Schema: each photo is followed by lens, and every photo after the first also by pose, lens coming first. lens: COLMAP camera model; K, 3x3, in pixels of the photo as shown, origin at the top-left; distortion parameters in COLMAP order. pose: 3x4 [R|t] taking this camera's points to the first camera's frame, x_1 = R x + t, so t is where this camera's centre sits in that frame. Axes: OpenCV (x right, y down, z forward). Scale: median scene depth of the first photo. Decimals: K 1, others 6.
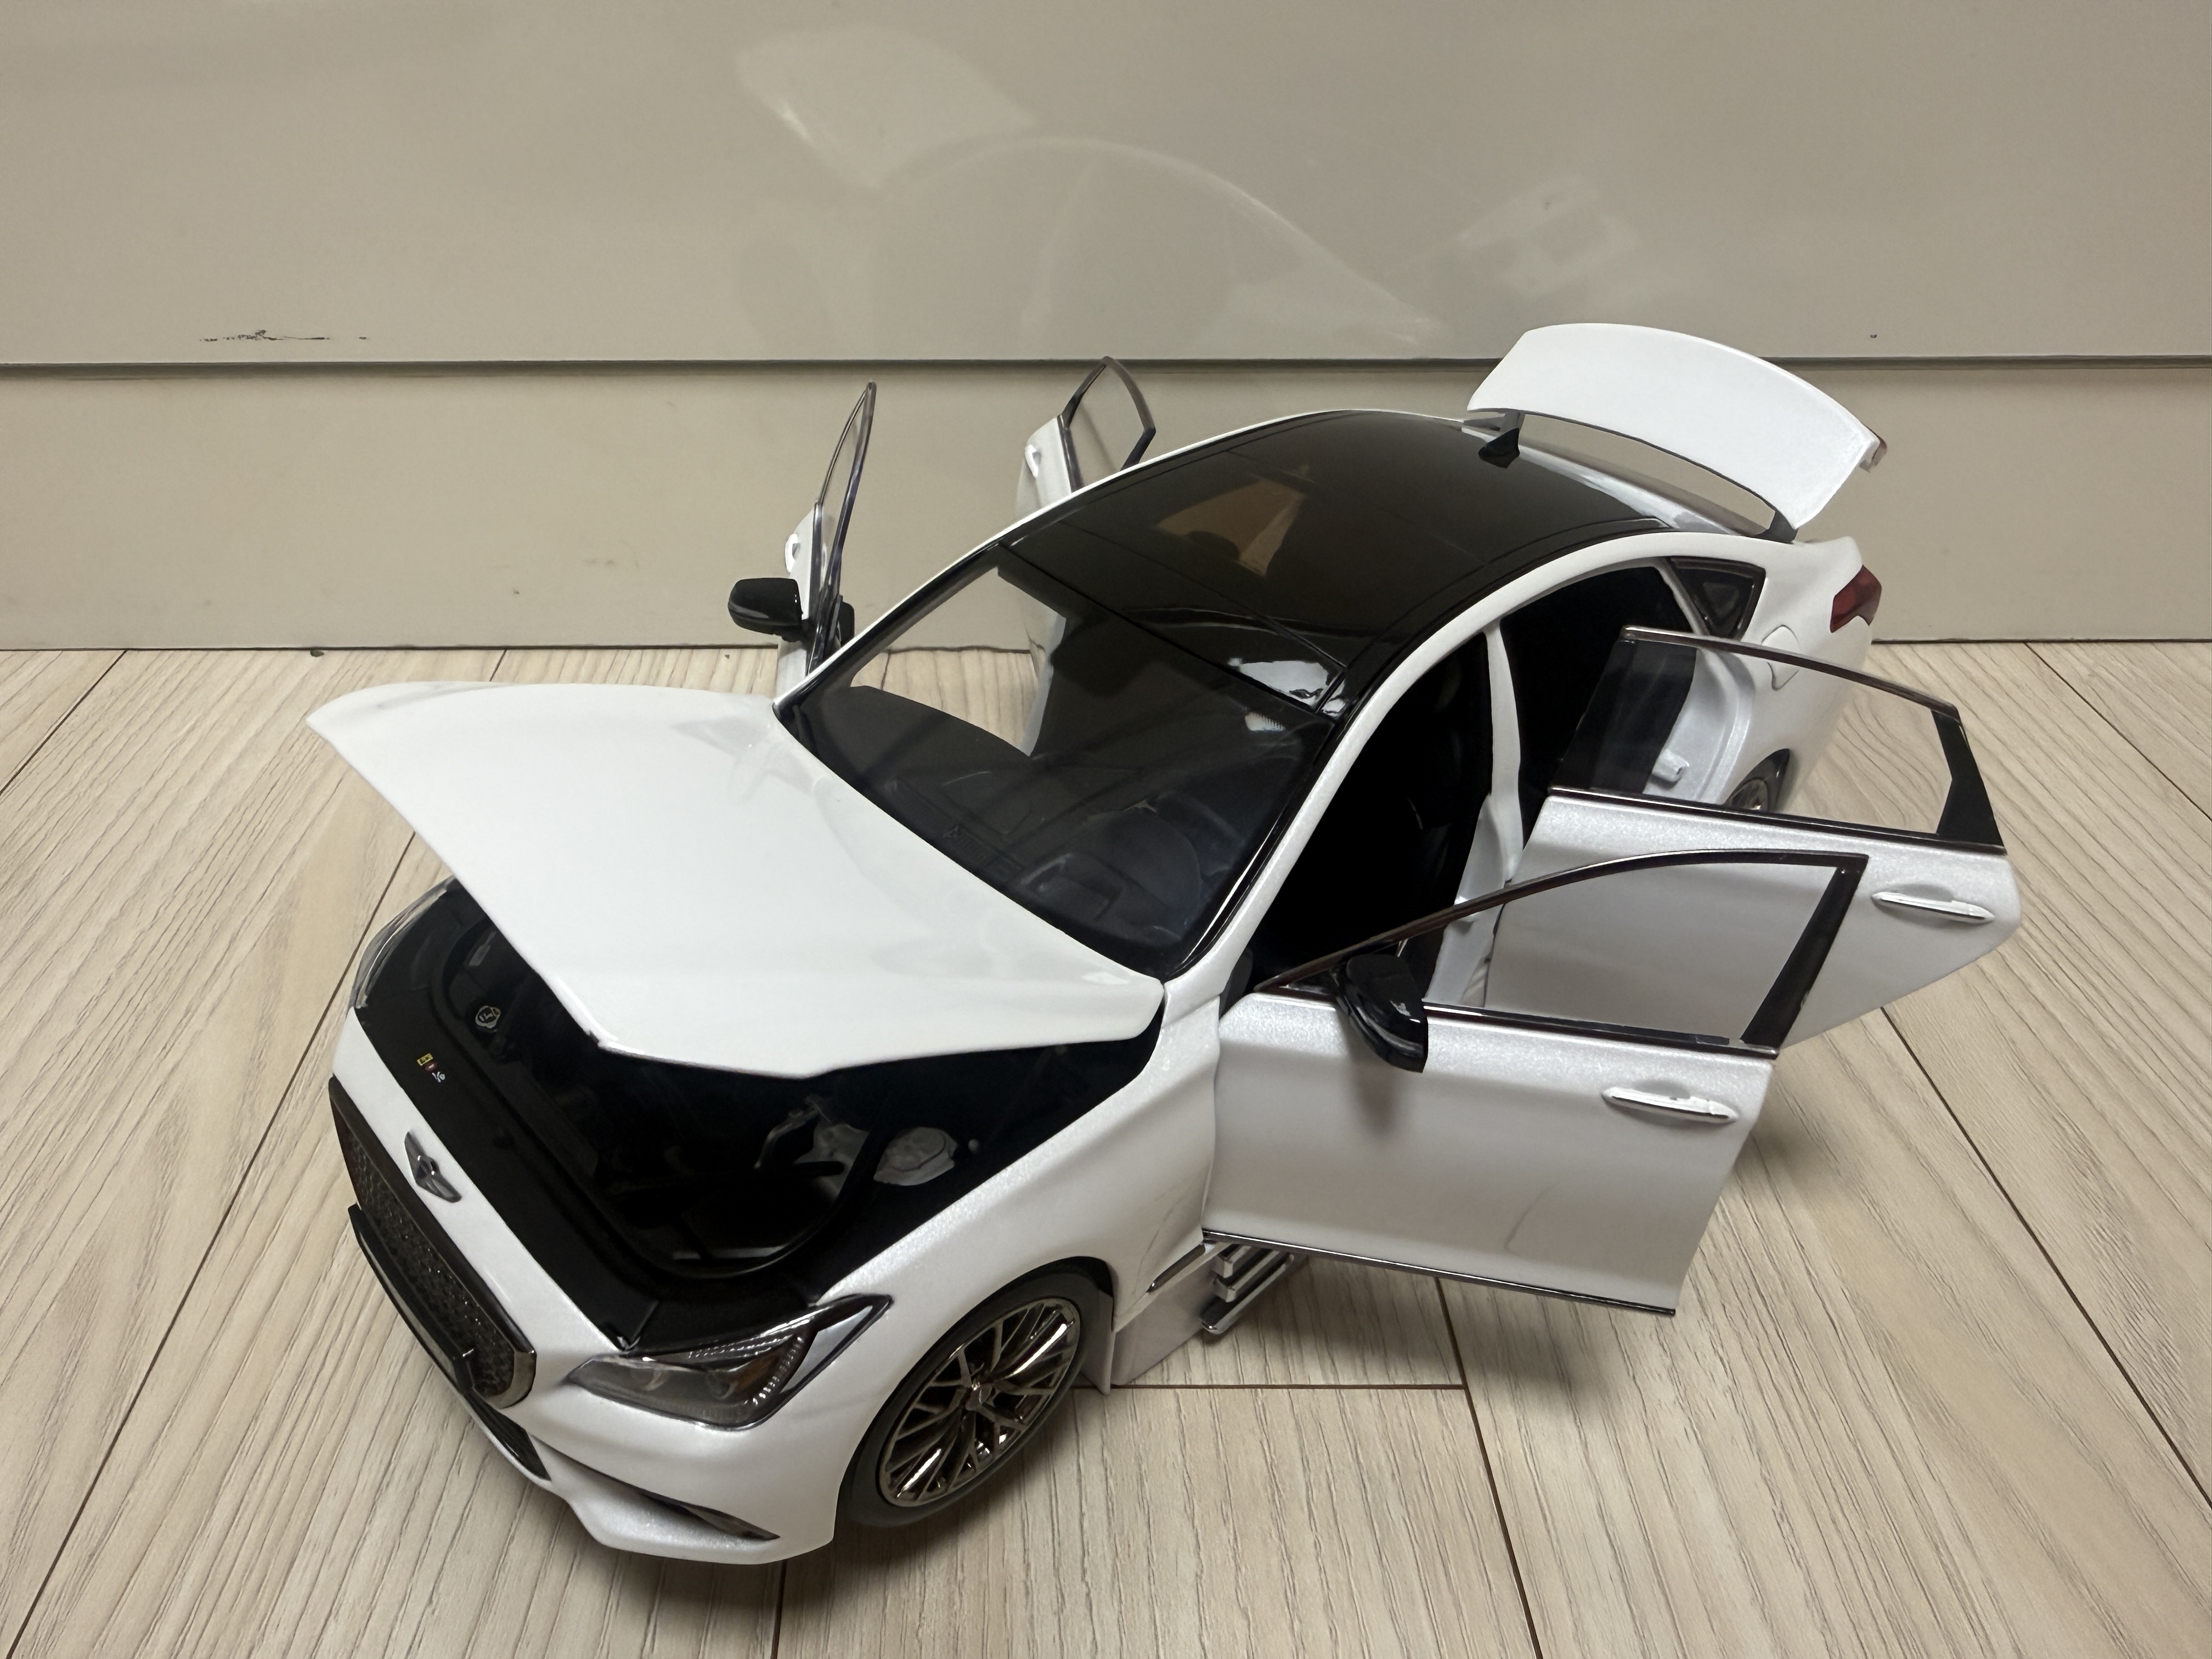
lens RADIAL K [[1650.1, 0, 1048.0], [0, 1650.1, 765.8], [0, 0, 1]] dist [-0.002809, 0.003838]
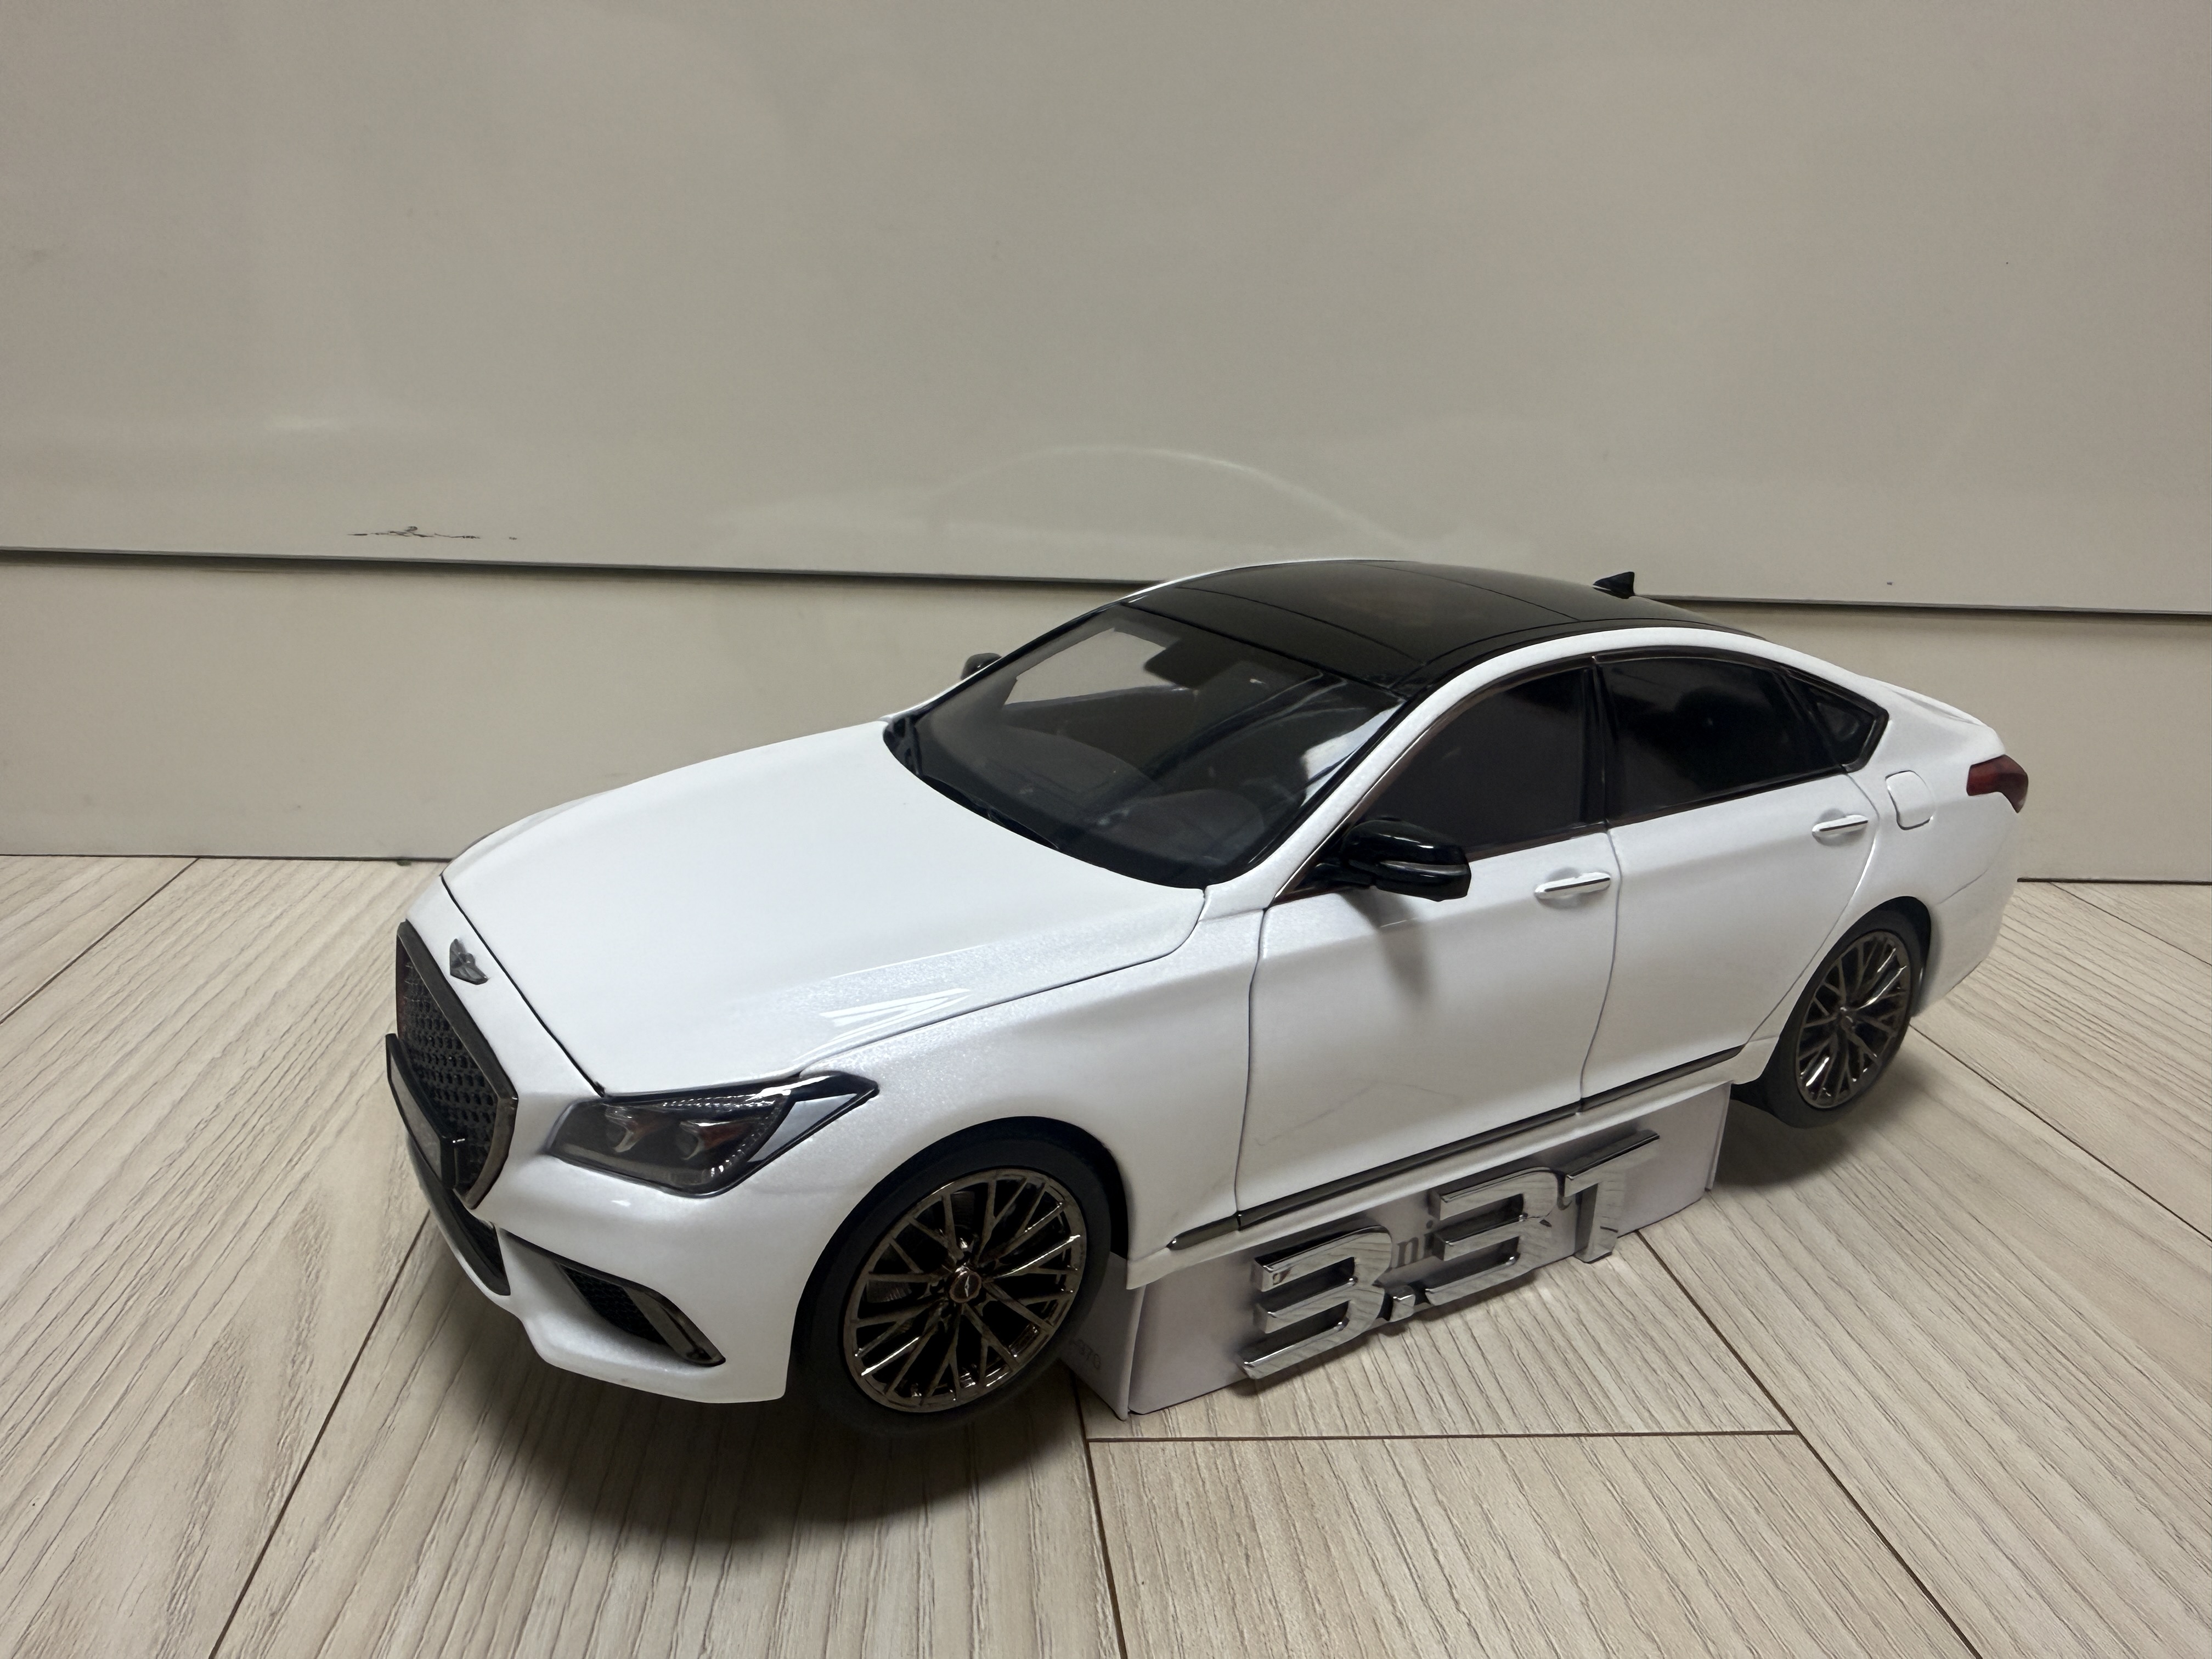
lens RADIAL K [[1650.1, 0, 1048.0], [0, 1650.1, 765.8], [0, 0, 1]] dist [-0.002809, 0.003838]
pose [[0.995687, 0.016785, 0.091249, -0.219298], [0.013413, 0.947125, -0.320584, 0.272357], [-0.091805, 0.320425, 0.942815, 0.046474]]
